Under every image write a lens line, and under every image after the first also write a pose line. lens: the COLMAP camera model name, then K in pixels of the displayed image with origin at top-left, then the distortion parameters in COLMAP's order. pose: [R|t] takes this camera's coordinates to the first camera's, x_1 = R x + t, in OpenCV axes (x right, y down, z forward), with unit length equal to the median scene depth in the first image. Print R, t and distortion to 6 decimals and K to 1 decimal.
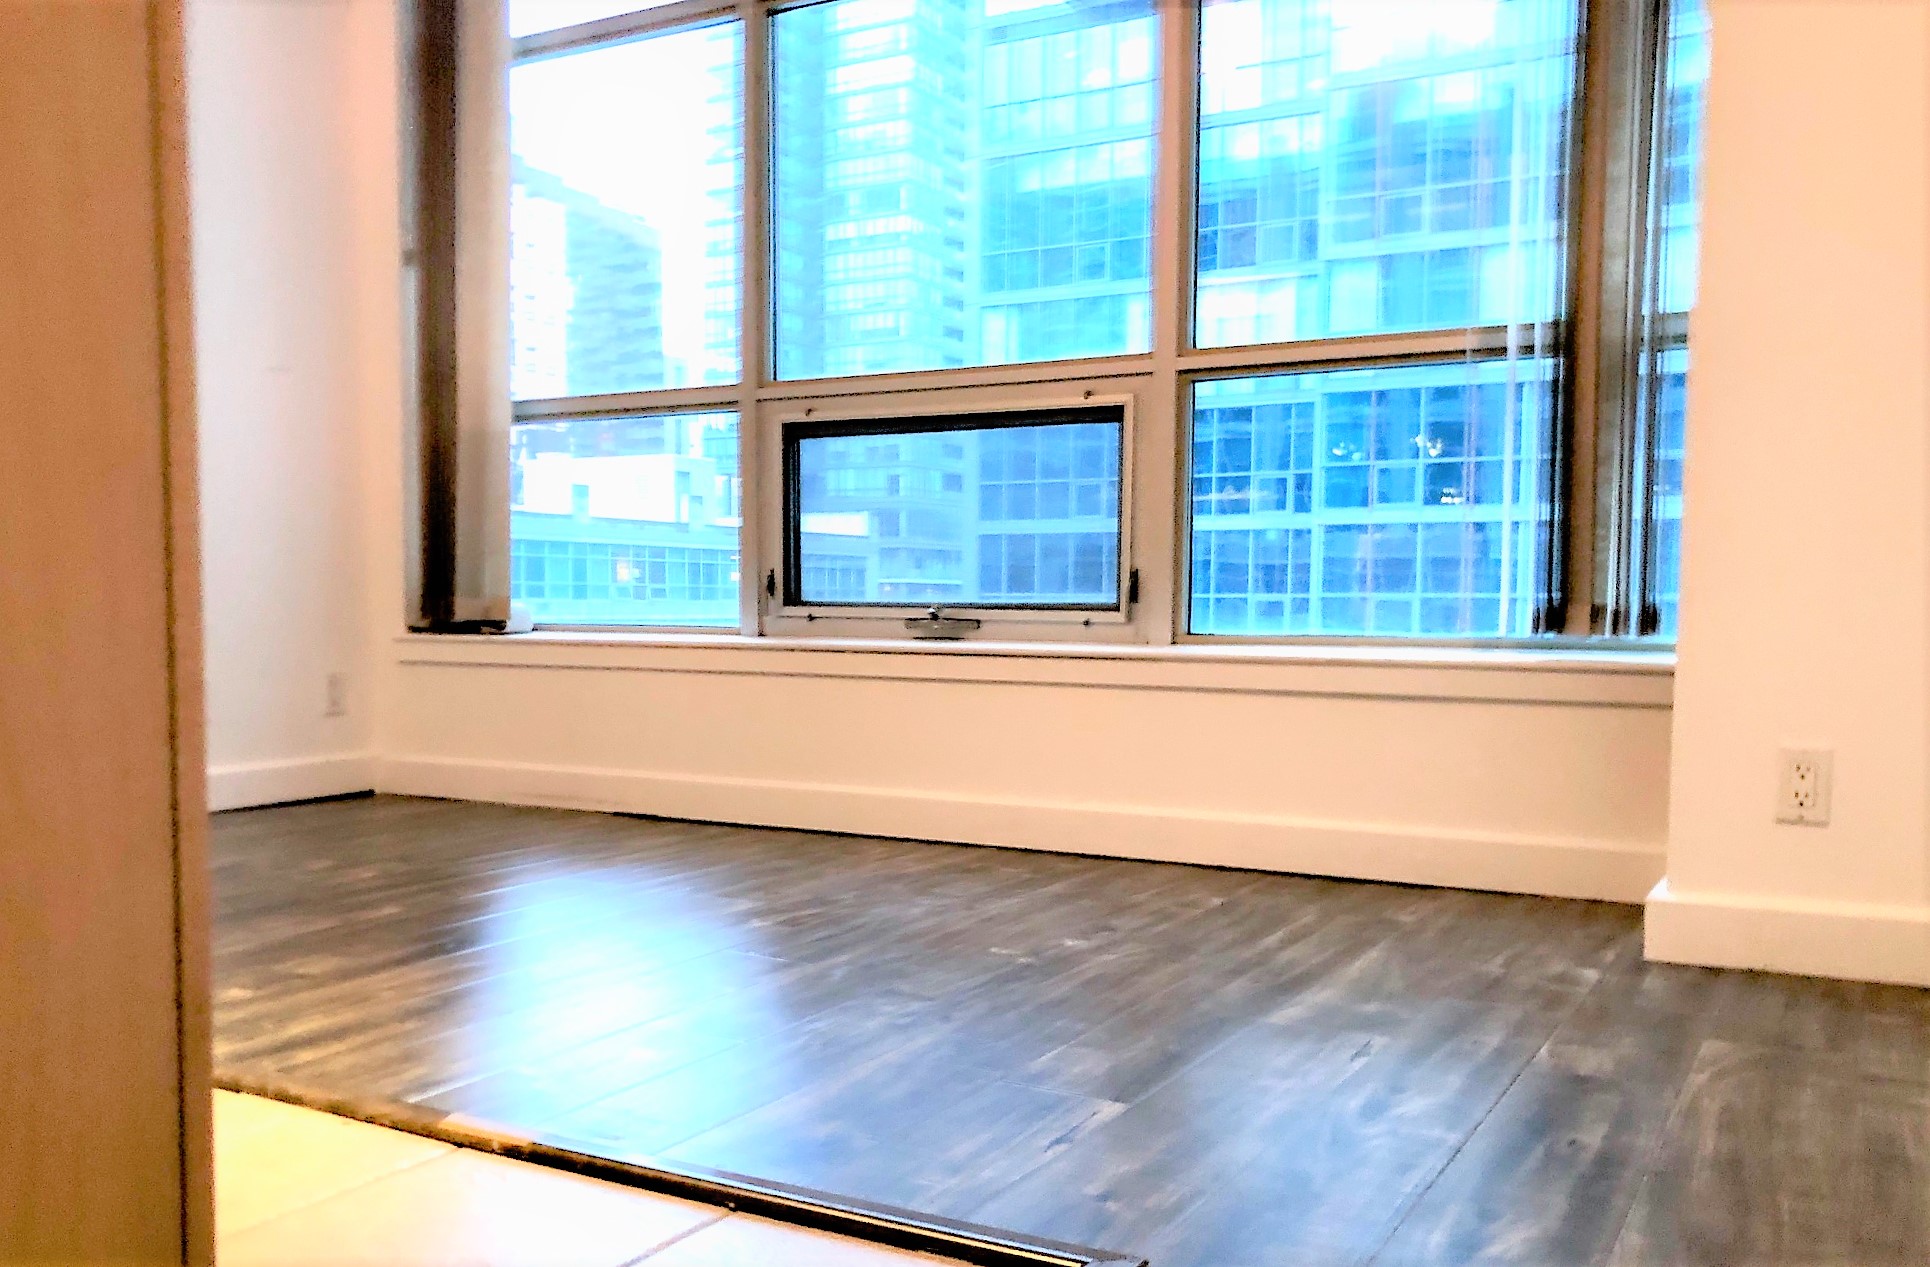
lens RADIAL K [[1637.2, 0, 957.6], [0, 1637.2, 718.4], [0, 0, 1]] dist [0.015588, -0.017751]
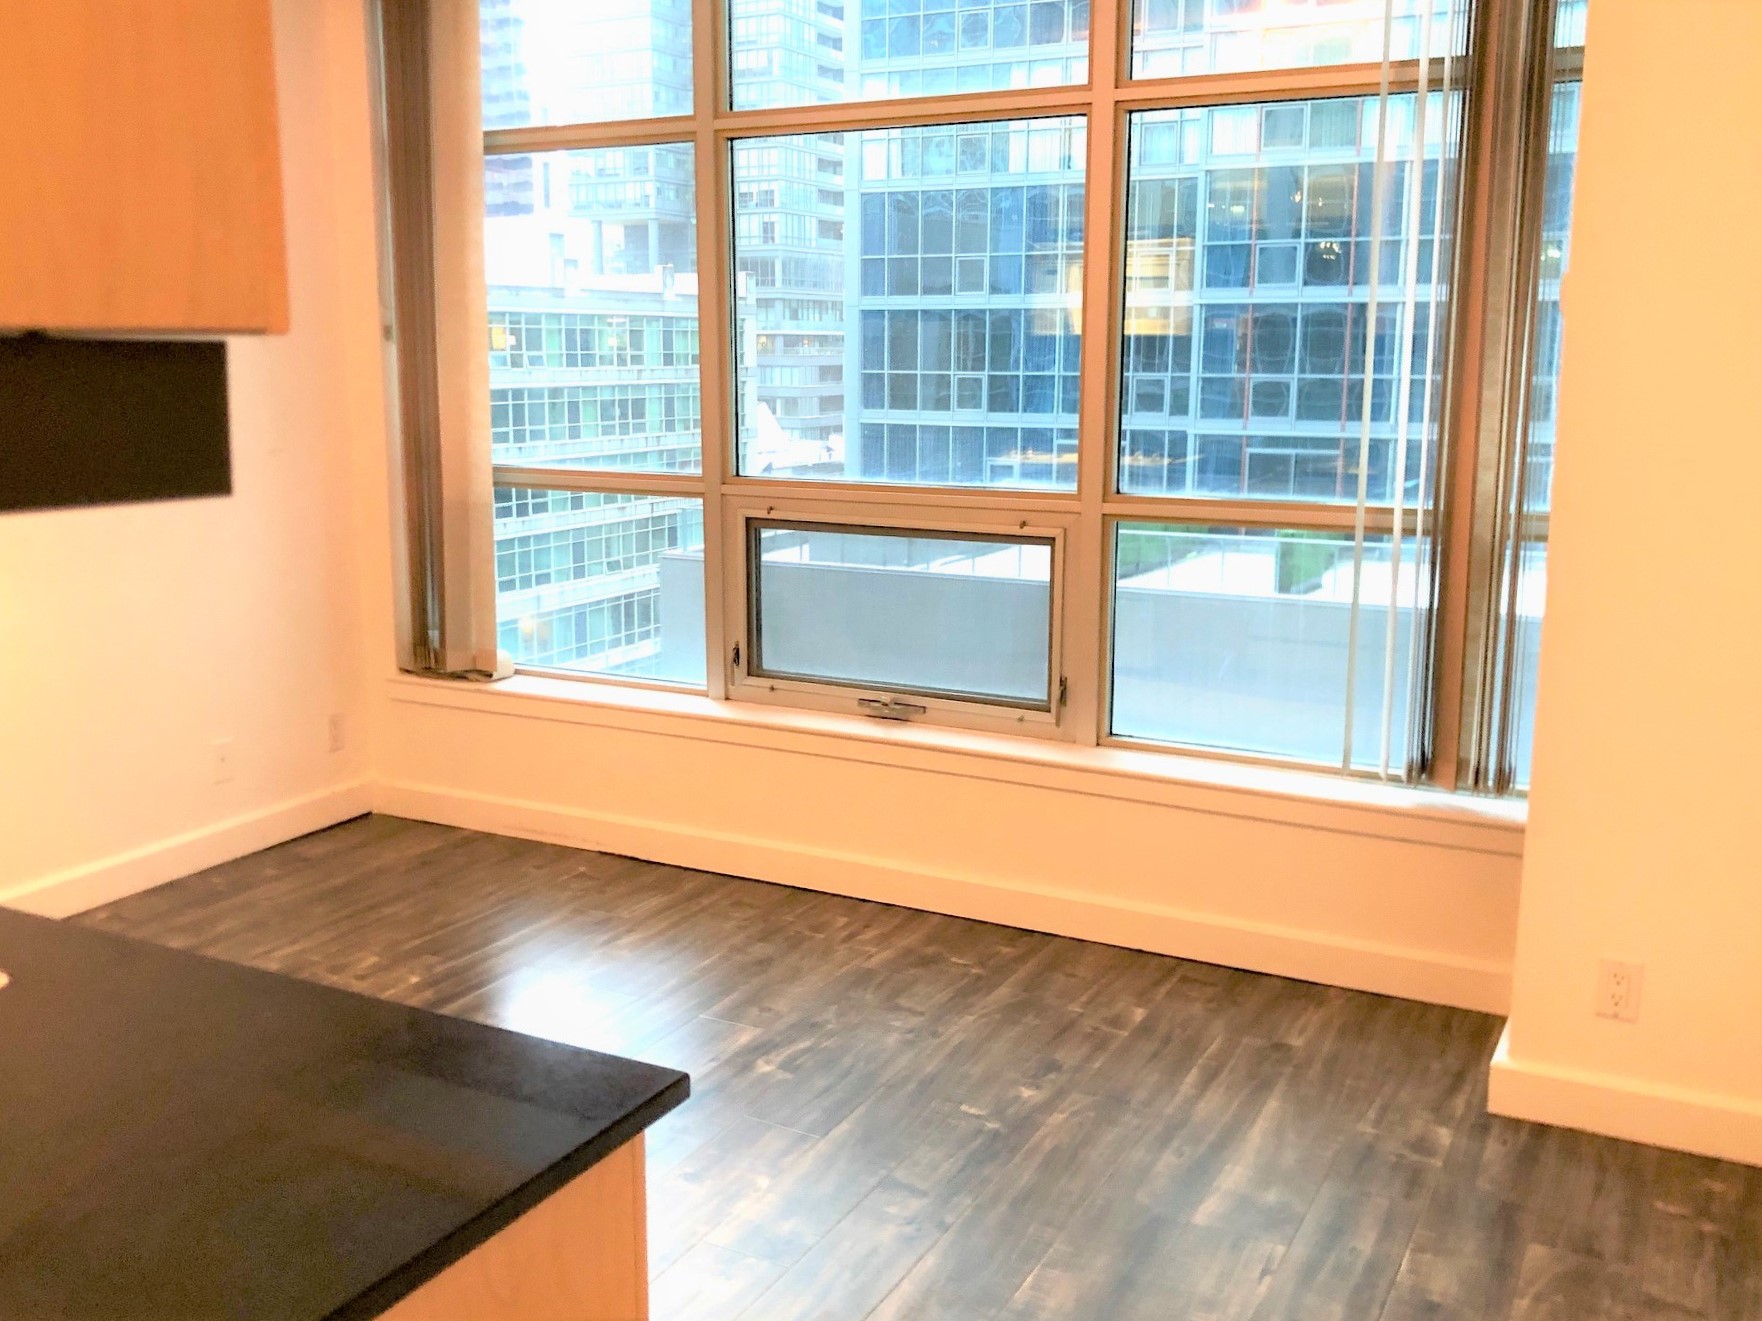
lens RADIAL K [[1626.1, 0, 879.3], [0, 1626.1, 657.7], [0, 0, 1]] dist [0.017452, 0.000000]
pose [[0.999626, -0.007021, 0.026449, -0.051437], [0.003974, 0.993524, 0.113550, -0.237135], [-0.027075, -0.113403, 0.993180, -0.125193]]
